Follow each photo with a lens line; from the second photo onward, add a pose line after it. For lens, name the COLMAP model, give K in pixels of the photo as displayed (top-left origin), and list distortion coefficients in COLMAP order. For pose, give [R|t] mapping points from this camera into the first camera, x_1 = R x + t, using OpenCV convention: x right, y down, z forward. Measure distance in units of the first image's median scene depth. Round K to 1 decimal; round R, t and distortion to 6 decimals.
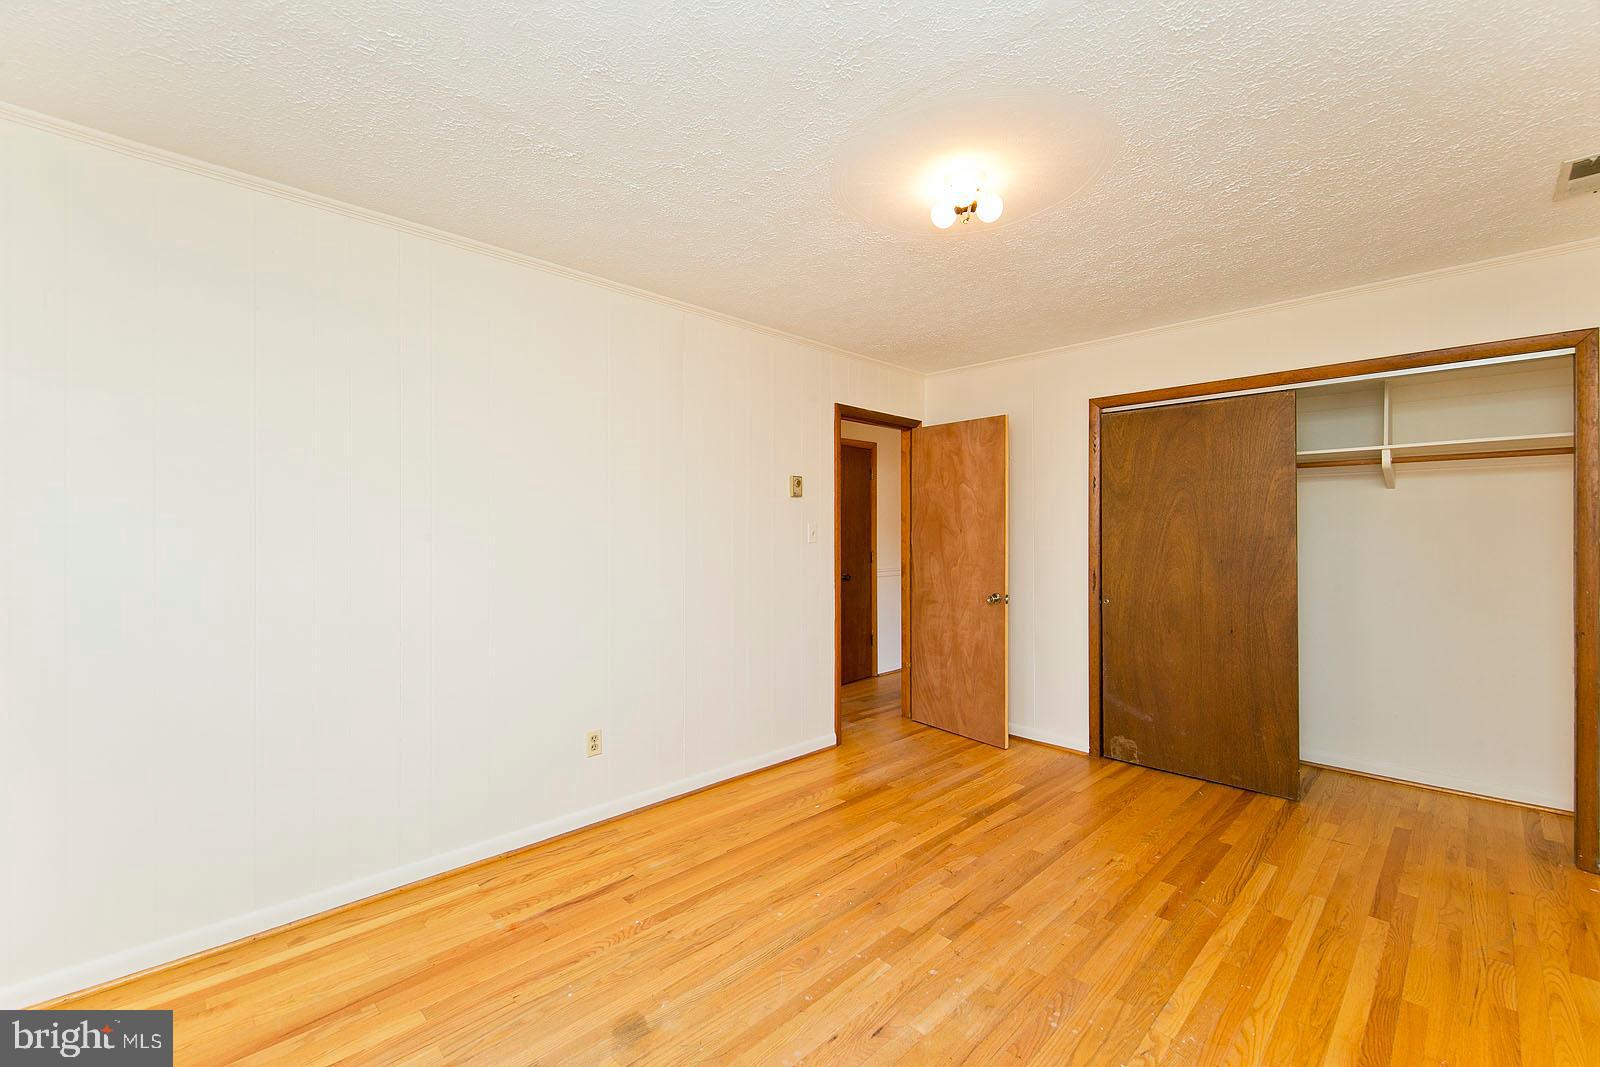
lens RADIAL K [[652.4, 0, 800.0], [0, 652.4, 533.5], [0, 0, 1]] dist [0.014436, -0.000203]
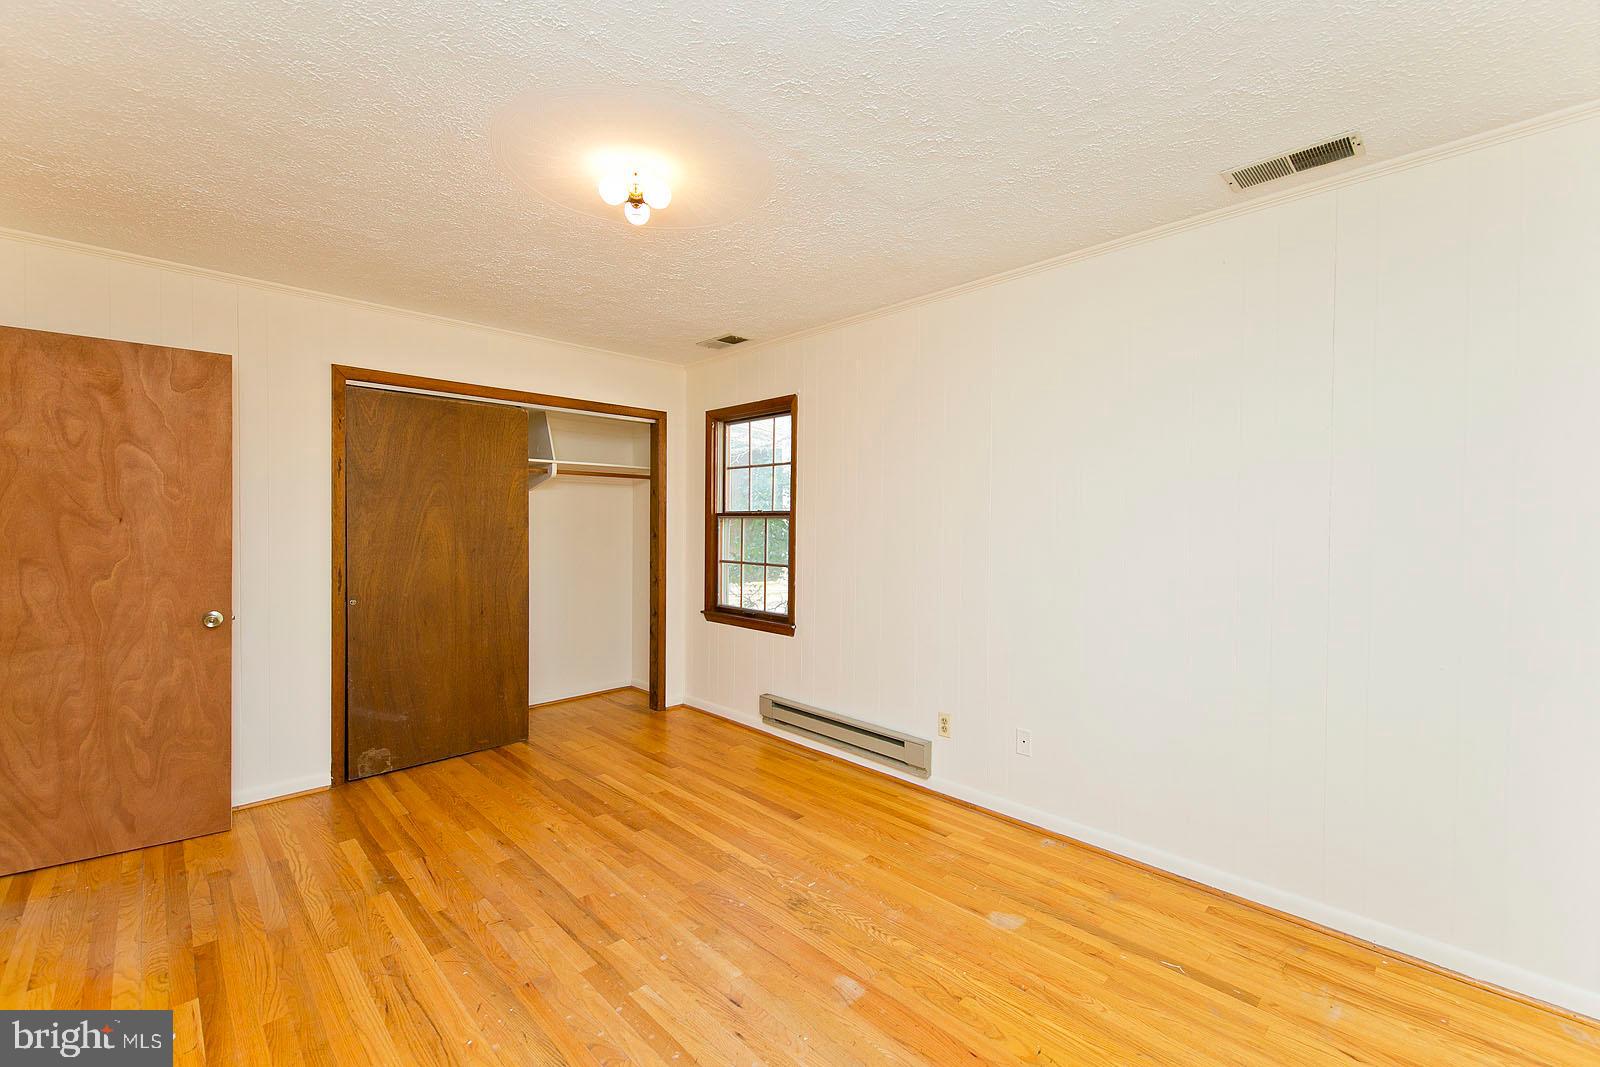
lens RADIAL K [[669.1, 0, 800.0], [0, 669.1, 533.5], [0, 0, 1]] dist [0.000898, -0.000087]
pose [[0.011140, -0.015133, 0.999823, -0.481904], [-0.001569, 0.999884, 0.015152, -0.003024], [-0.999937, -0.001738, 0.011115, 0.456316]]
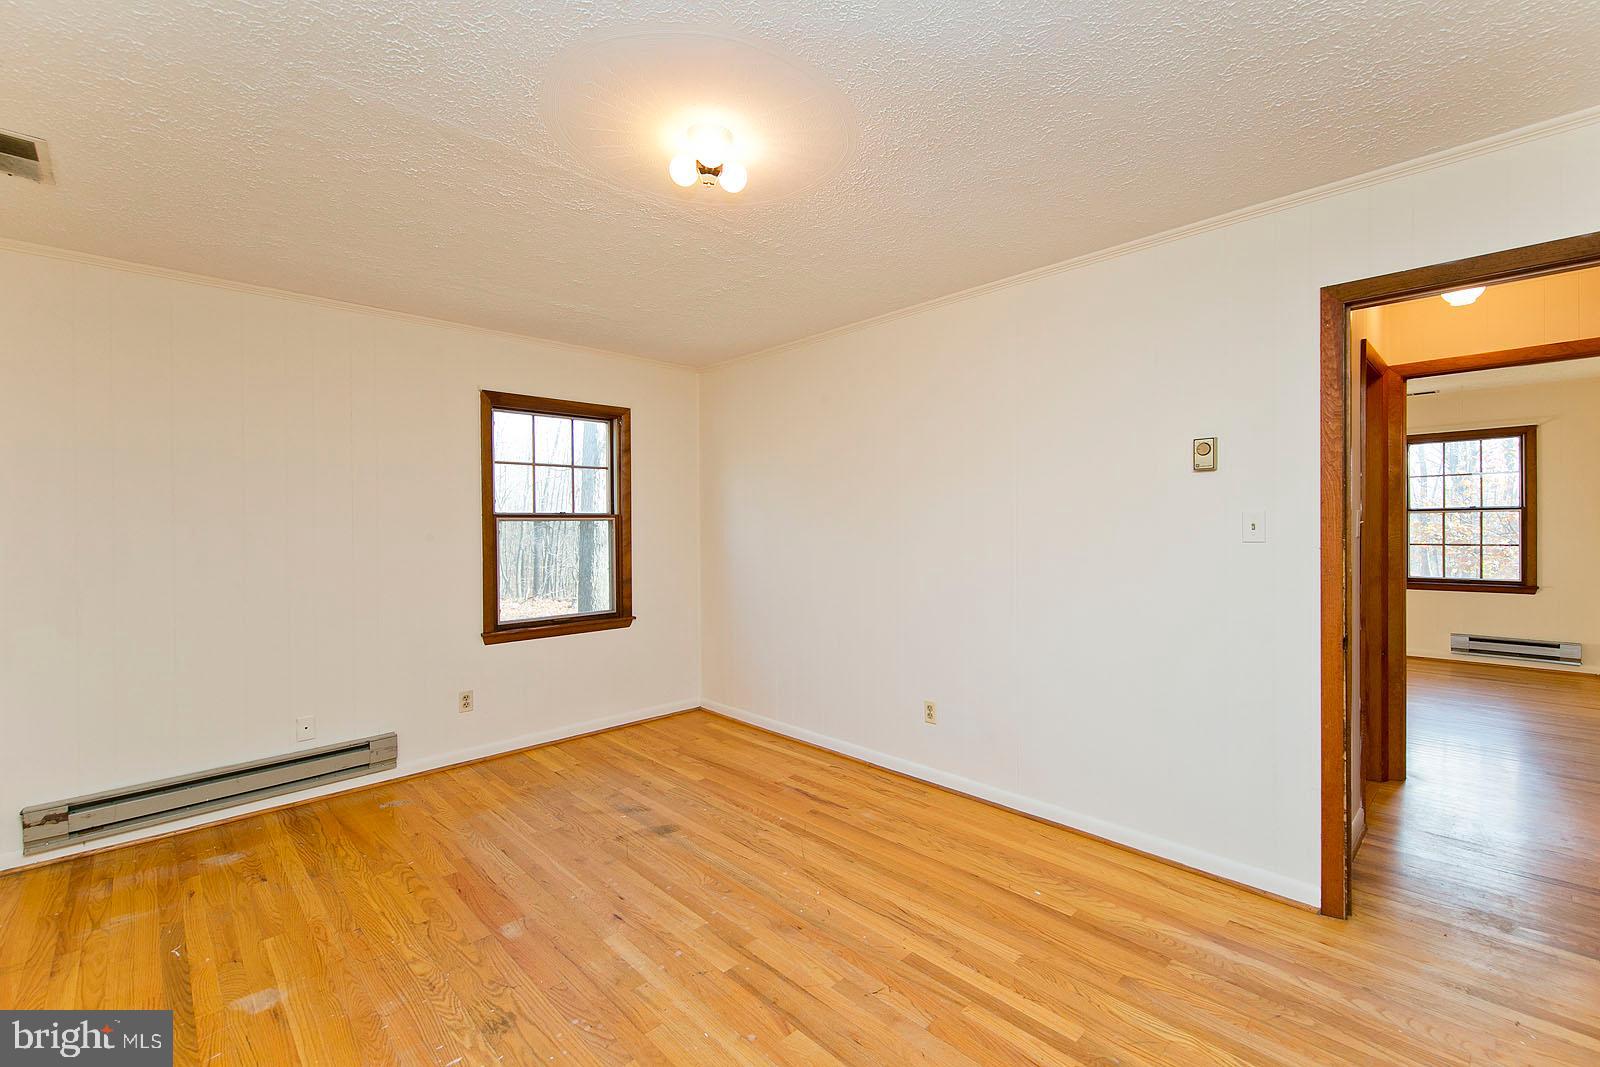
lens RADIAL K [[667.2, 0, 855.6], [0, 667.2, 530.0], [0, 0, 1]] dist [0.000638, -0.000148]
pose [[0.053826, 0.001970, -0.998548, 0.736771], [-0.000750, 0.999998, 0.001933, 0.002471], [0.998550, 0.000645, 0.053828, 0.715125]]
